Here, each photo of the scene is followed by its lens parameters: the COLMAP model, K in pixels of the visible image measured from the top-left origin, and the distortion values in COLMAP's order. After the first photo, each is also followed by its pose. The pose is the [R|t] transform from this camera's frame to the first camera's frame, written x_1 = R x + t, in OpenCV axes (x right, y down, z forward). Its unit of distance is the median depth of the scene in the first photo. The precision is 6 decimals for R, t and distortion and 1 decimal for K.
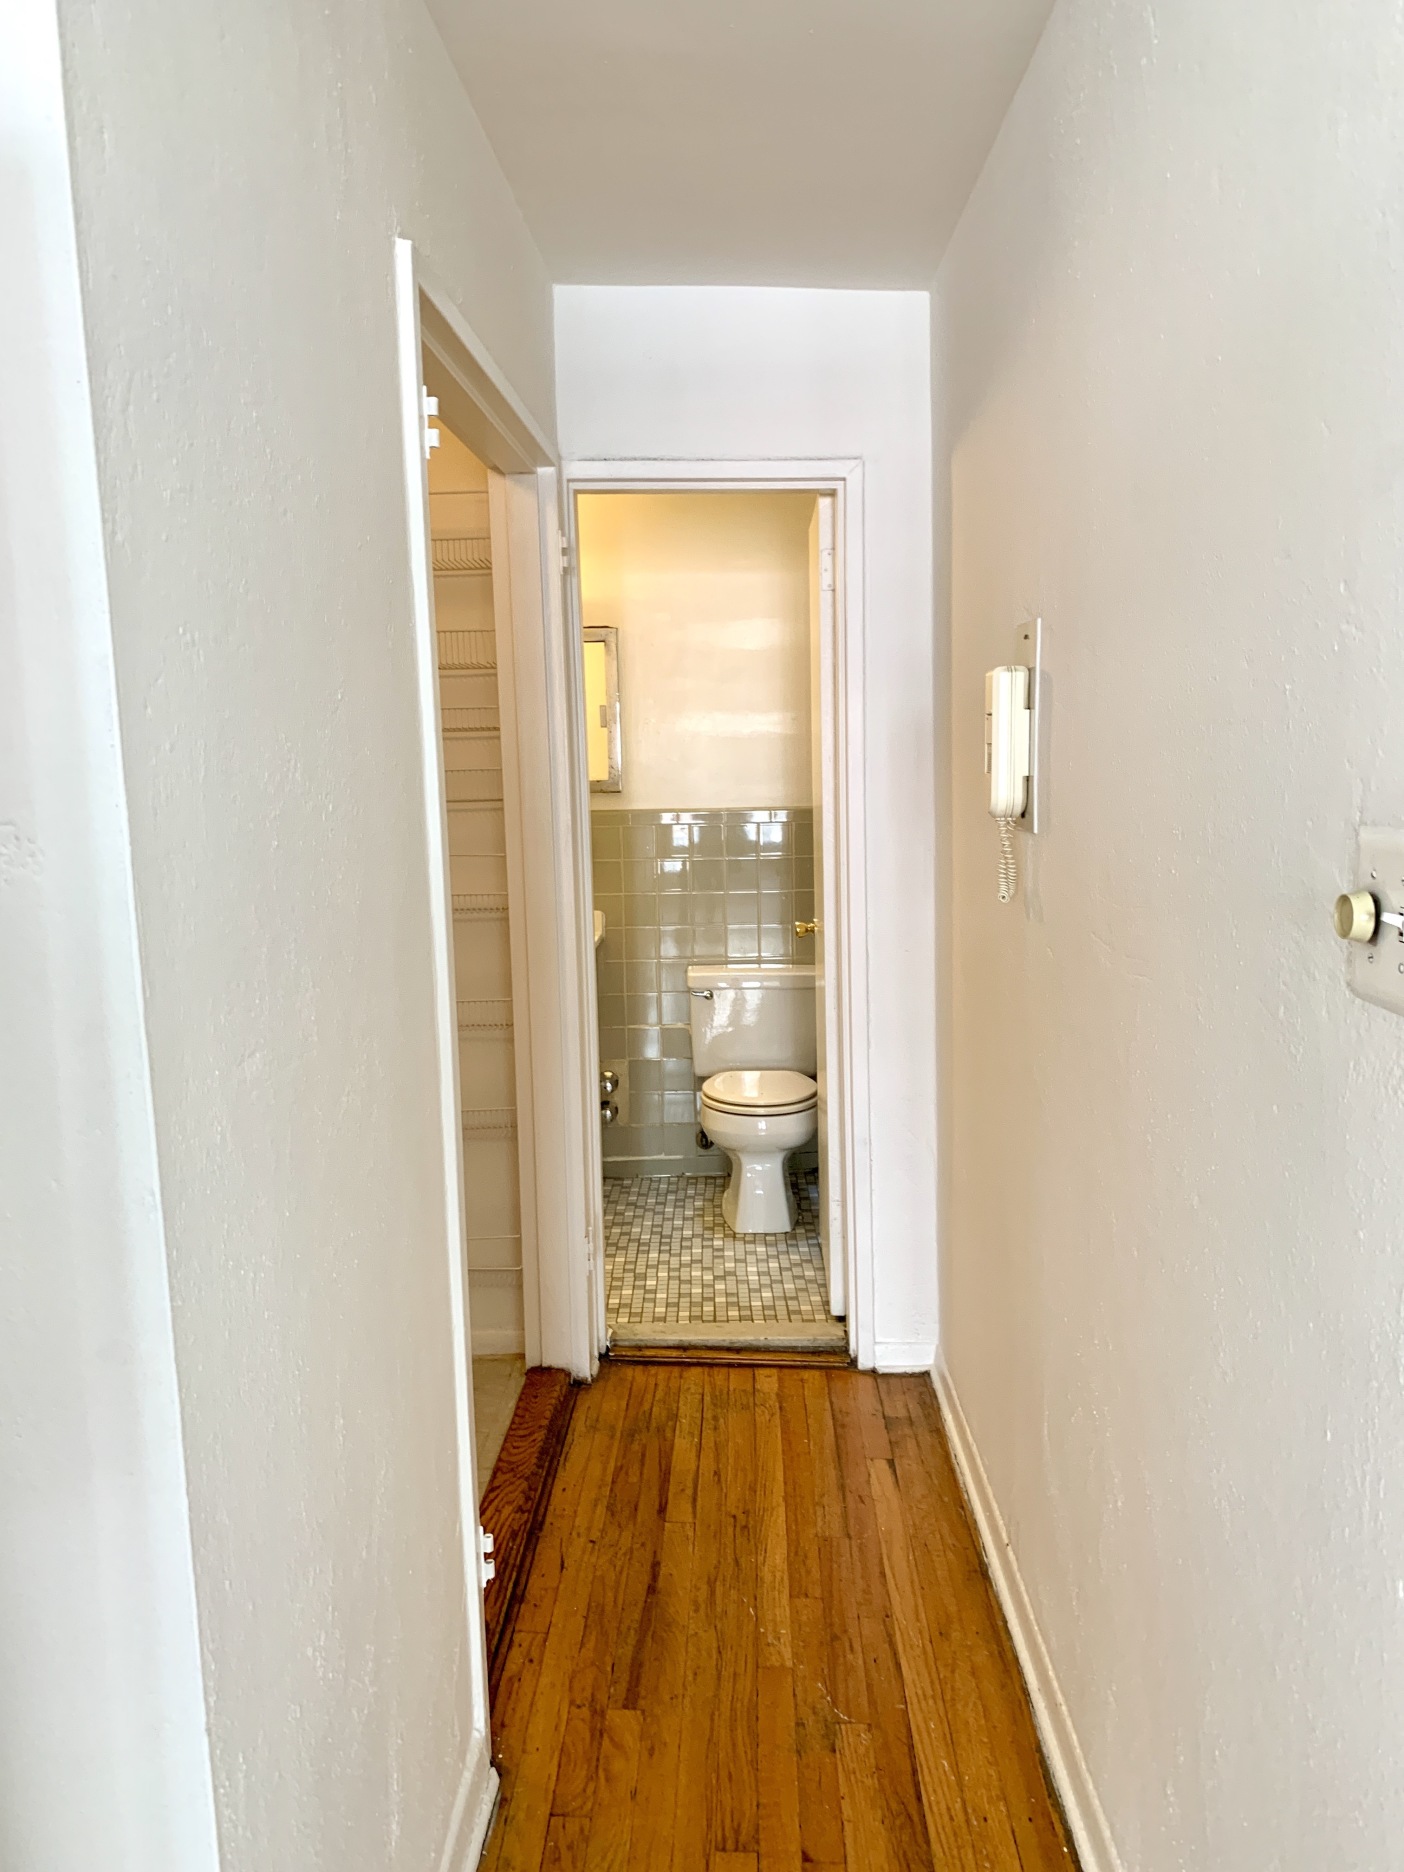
lens RADIAL K [[1426.8, 0, 702.6], [0, 1426.8, 934.0], [0, 0, 1]] dist [0.005993, 0.000848]
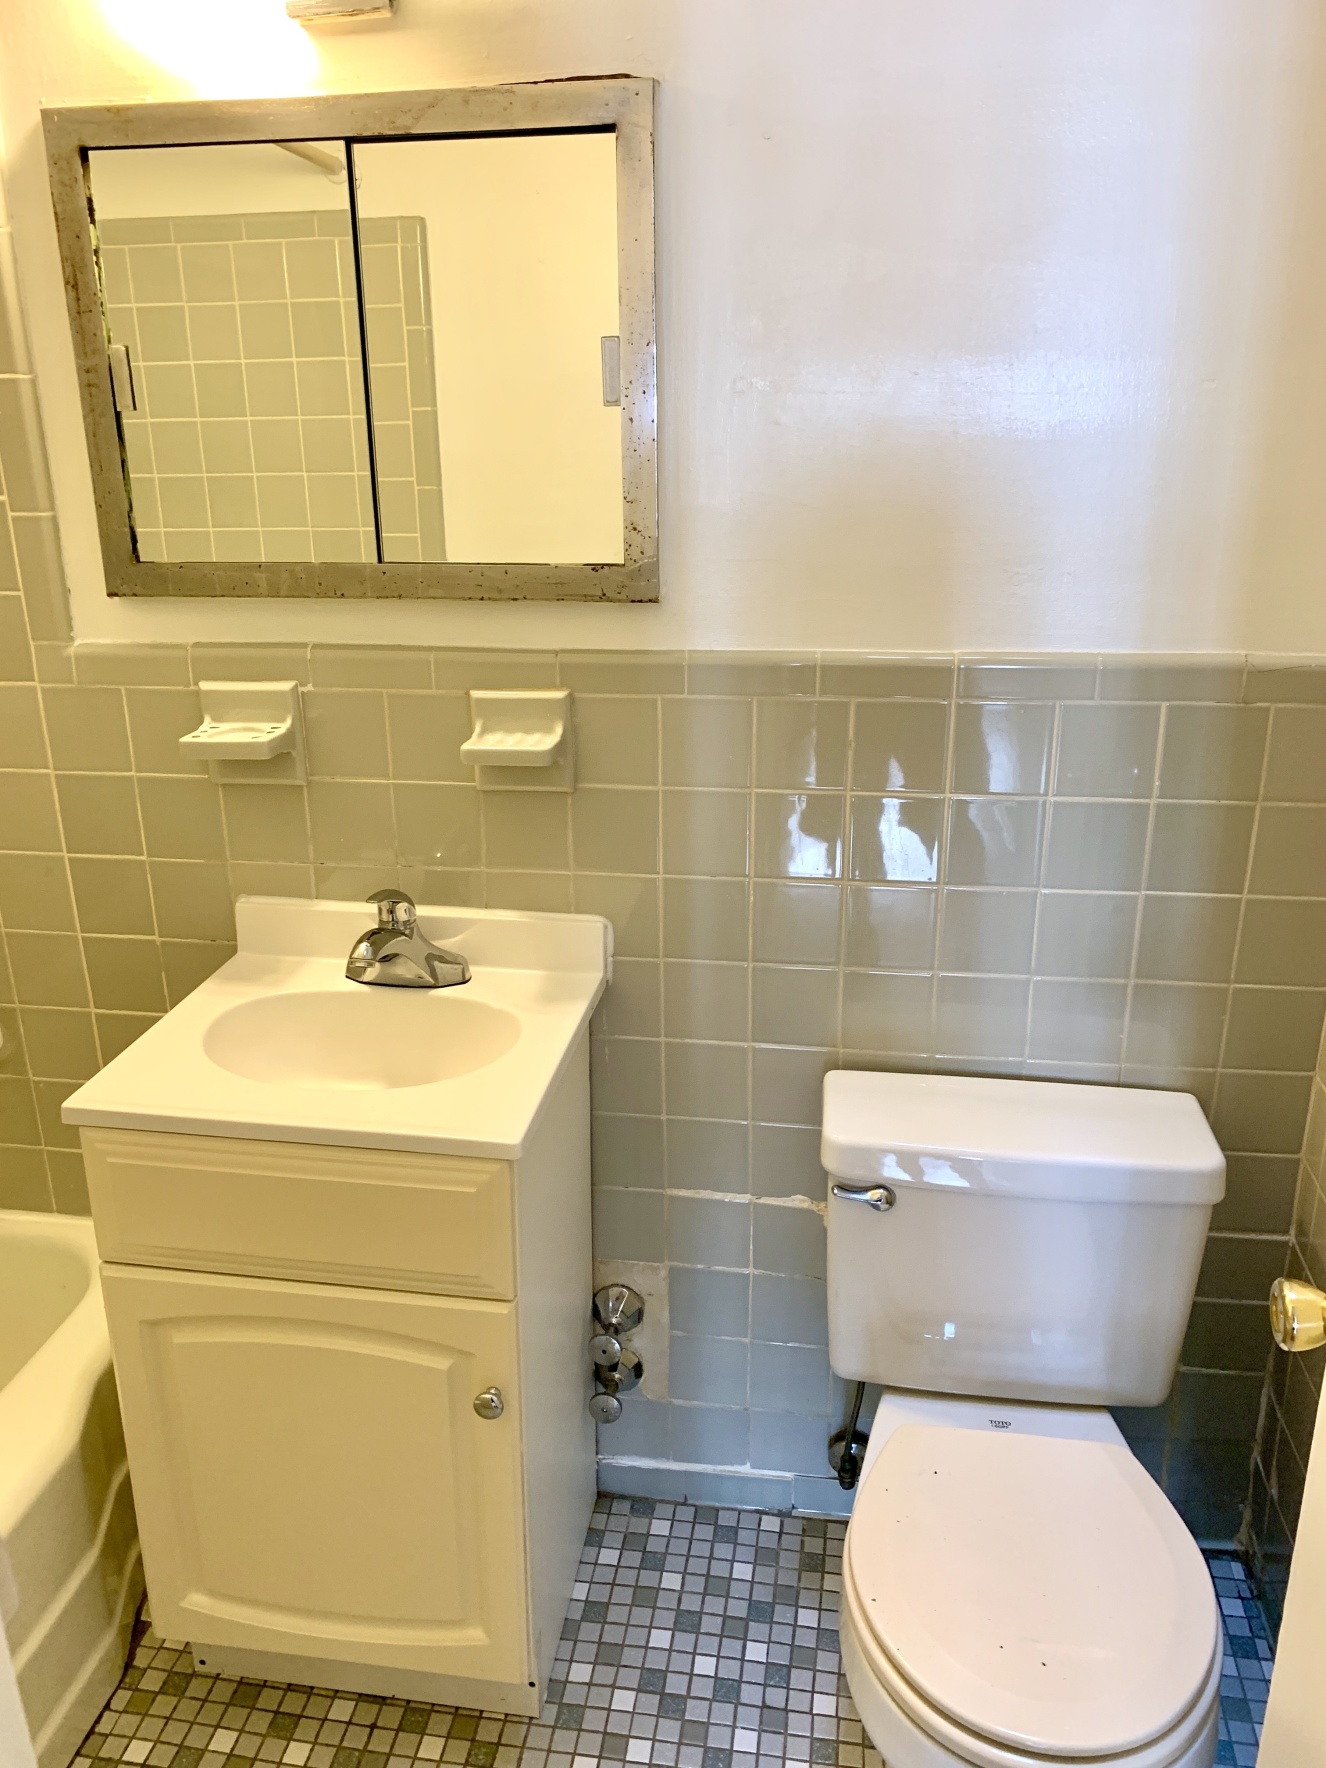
lens RADIAL K [[1347.5, 0, 664.0], [0, 1347.5, 887.2], [0, 0, 1]] dist [0.005993, 0.000848]
pose [[0.990628, 0.050231, -0.127019, -0.010544], [-0.025539, 0.981642, 0.189016, -0.093935], [0.134181, -0.184000, 0.973724, 0.670914]]
